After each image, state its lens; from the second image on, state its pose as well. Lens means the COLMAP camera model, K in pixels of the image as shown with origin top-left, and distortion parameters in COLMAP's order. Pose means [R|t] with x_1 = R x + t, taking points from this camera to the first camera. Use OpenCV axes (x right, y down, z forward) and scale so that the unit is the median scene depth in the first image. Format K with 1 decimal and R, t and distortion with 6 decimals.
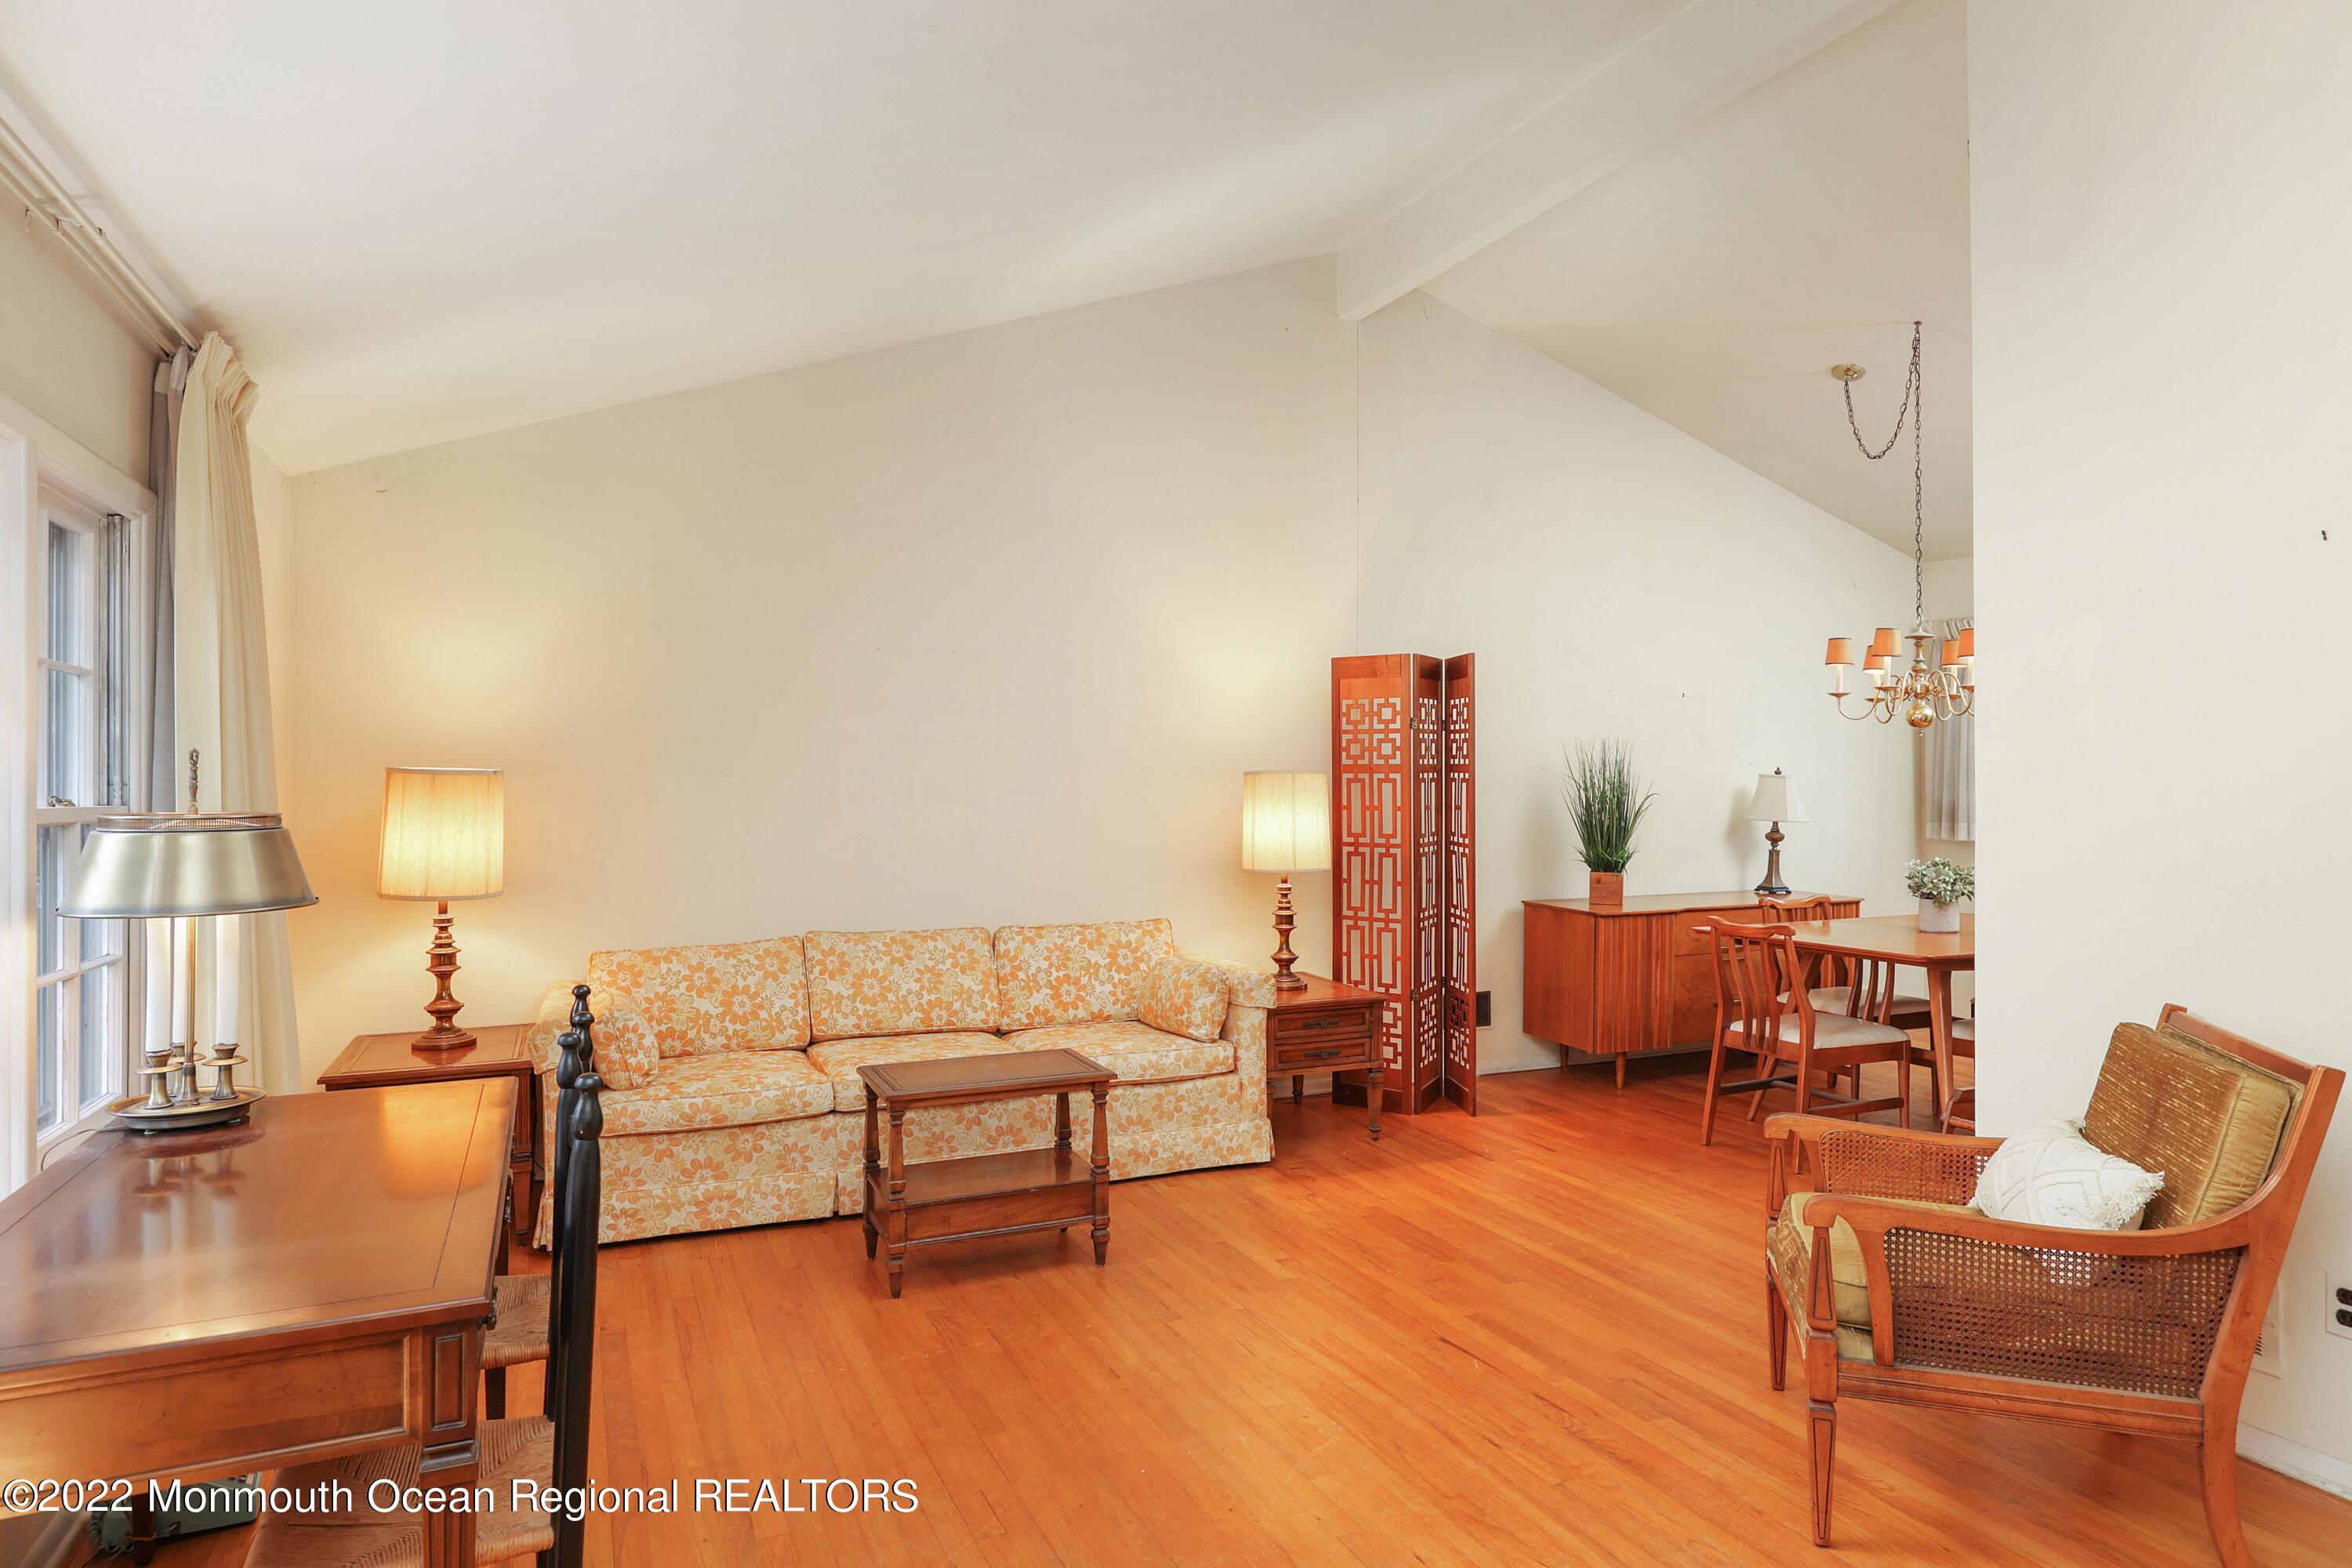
lens RADIAL K [[1363.2, 0, 1176.0], [0, 1363.2, 784.0], [0, 0, 1]] dist [-0.000367, -0.000317]
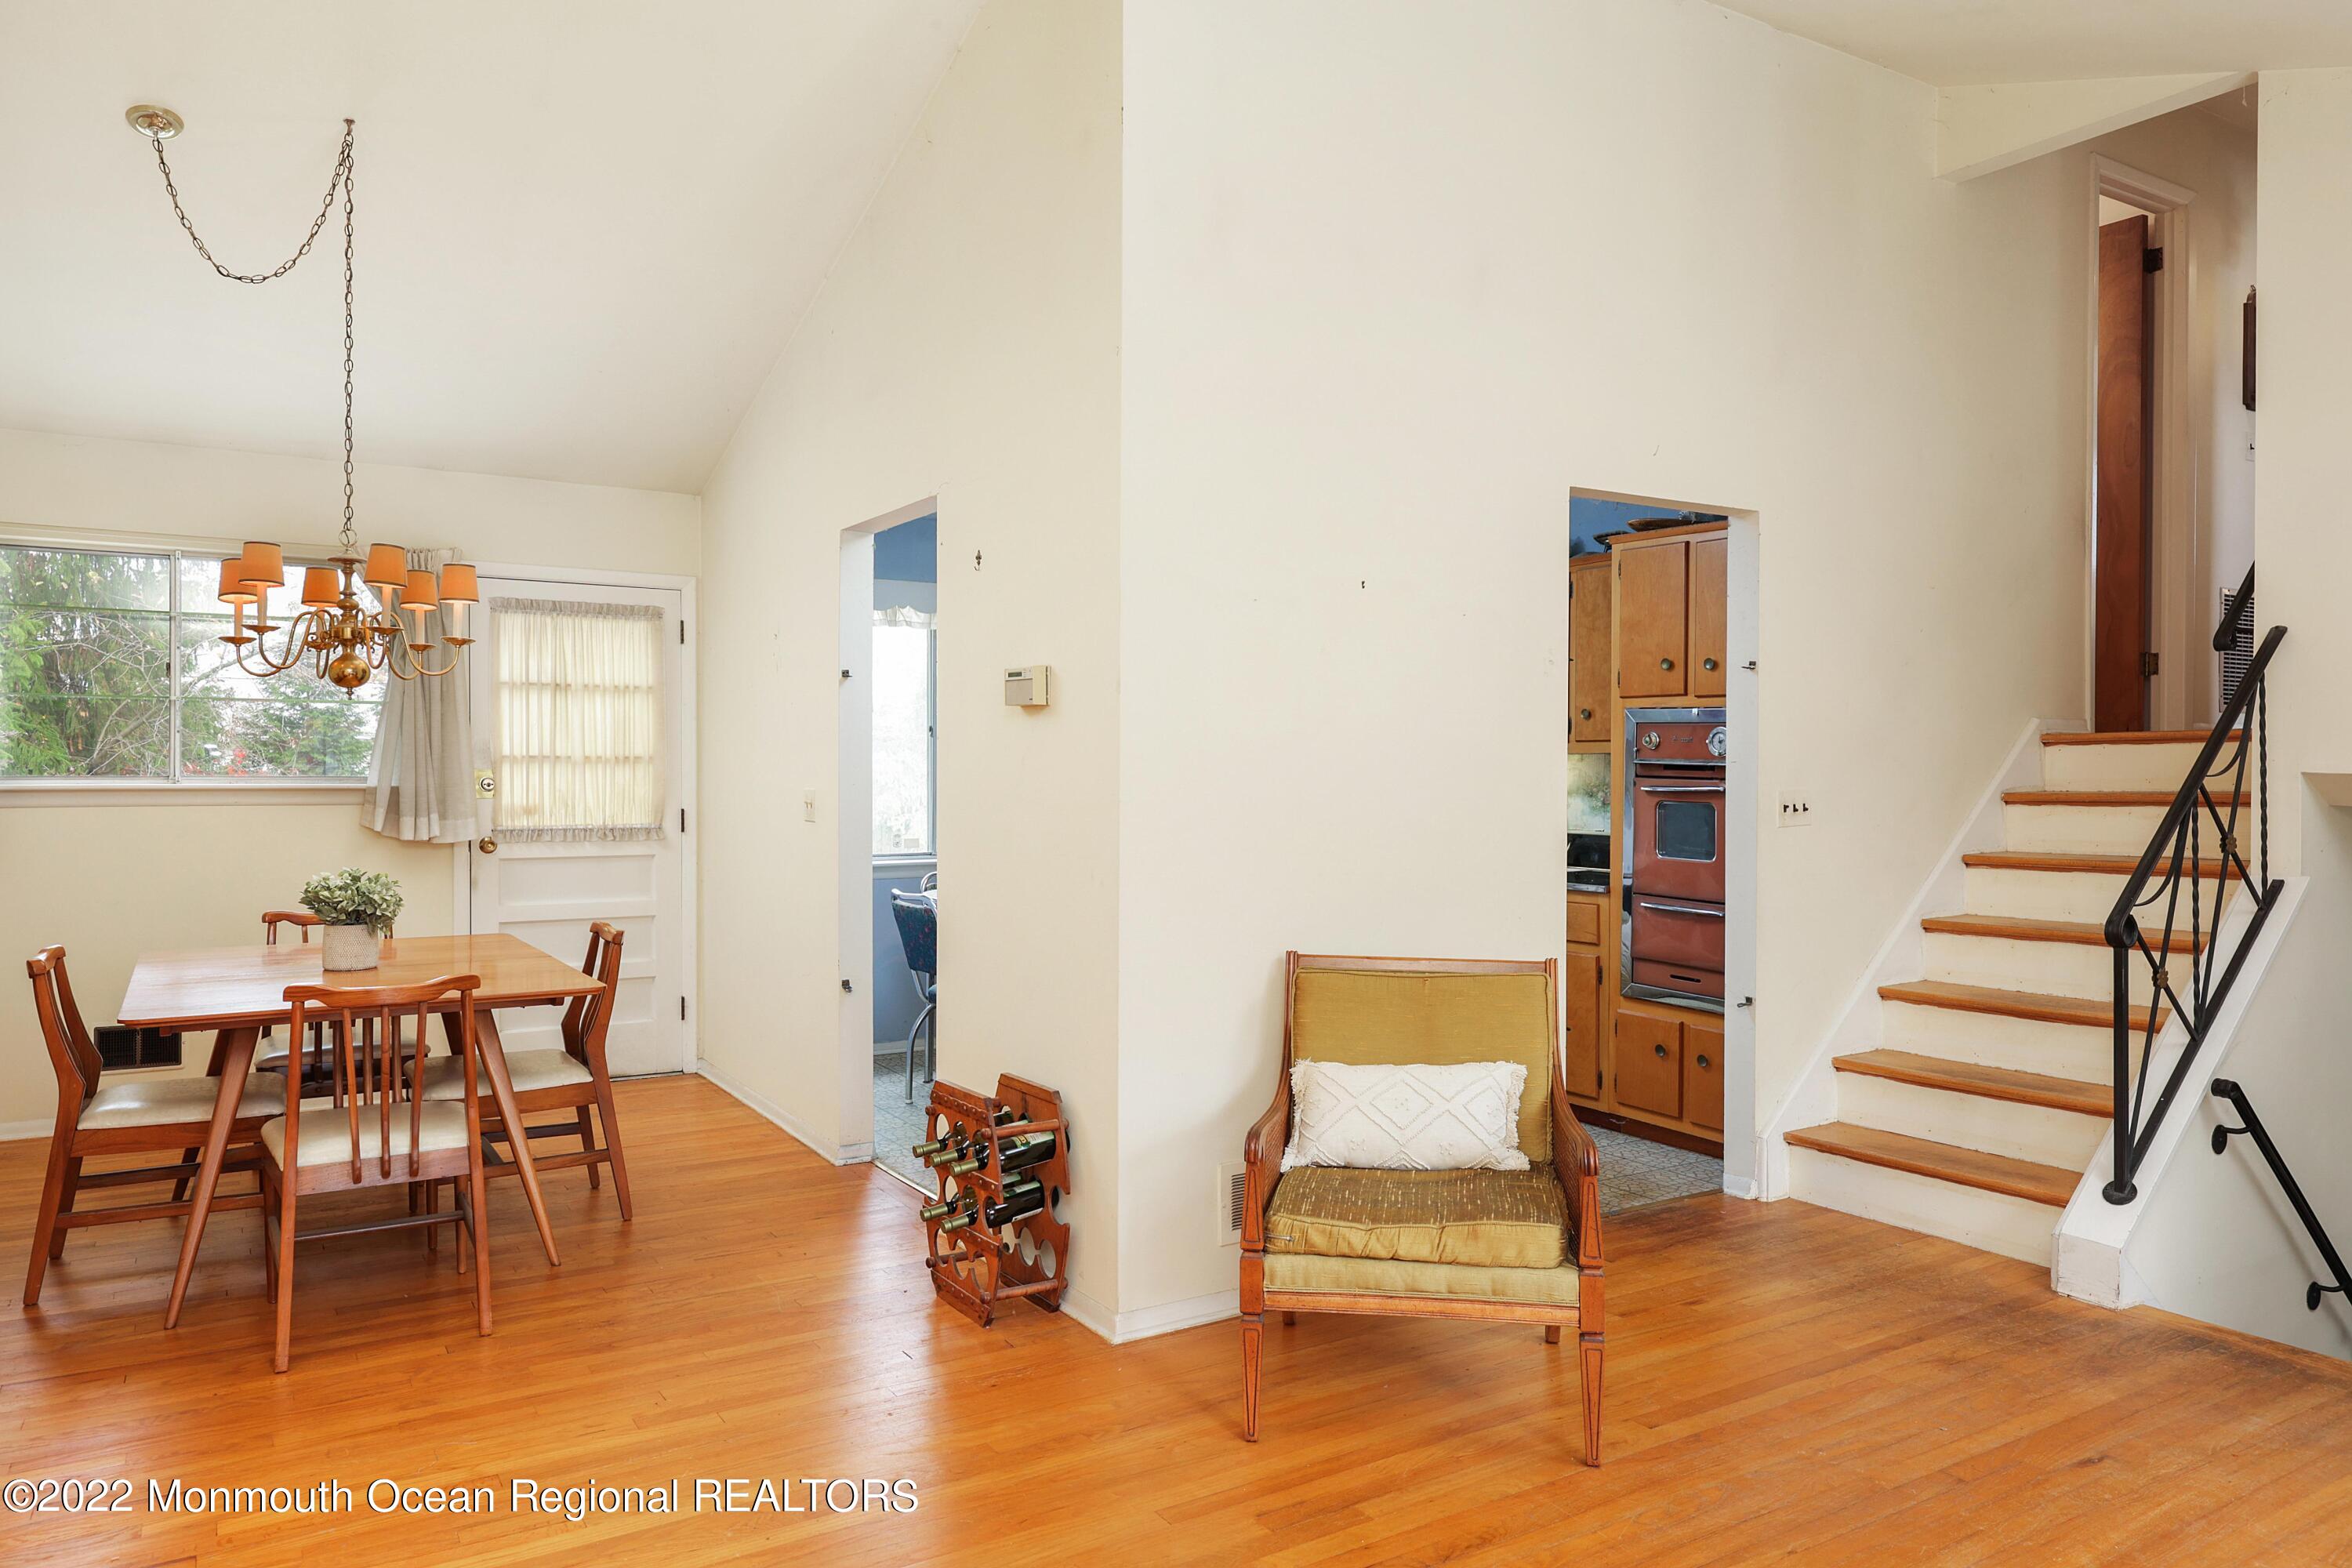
lens RADIAL K [[1479.8, 0, 1176.0], [0, 1479.8, 784.0], [0, 0, 1]] dist [0.001911, 0.001021]
pose [[-0.162504, -0.008409, 0.986672, -0.409254], [-0.013377, 0.999891, 0.006318, -0.000240], [-0.986617, -0.012172, -0.162599, 0.949999]]
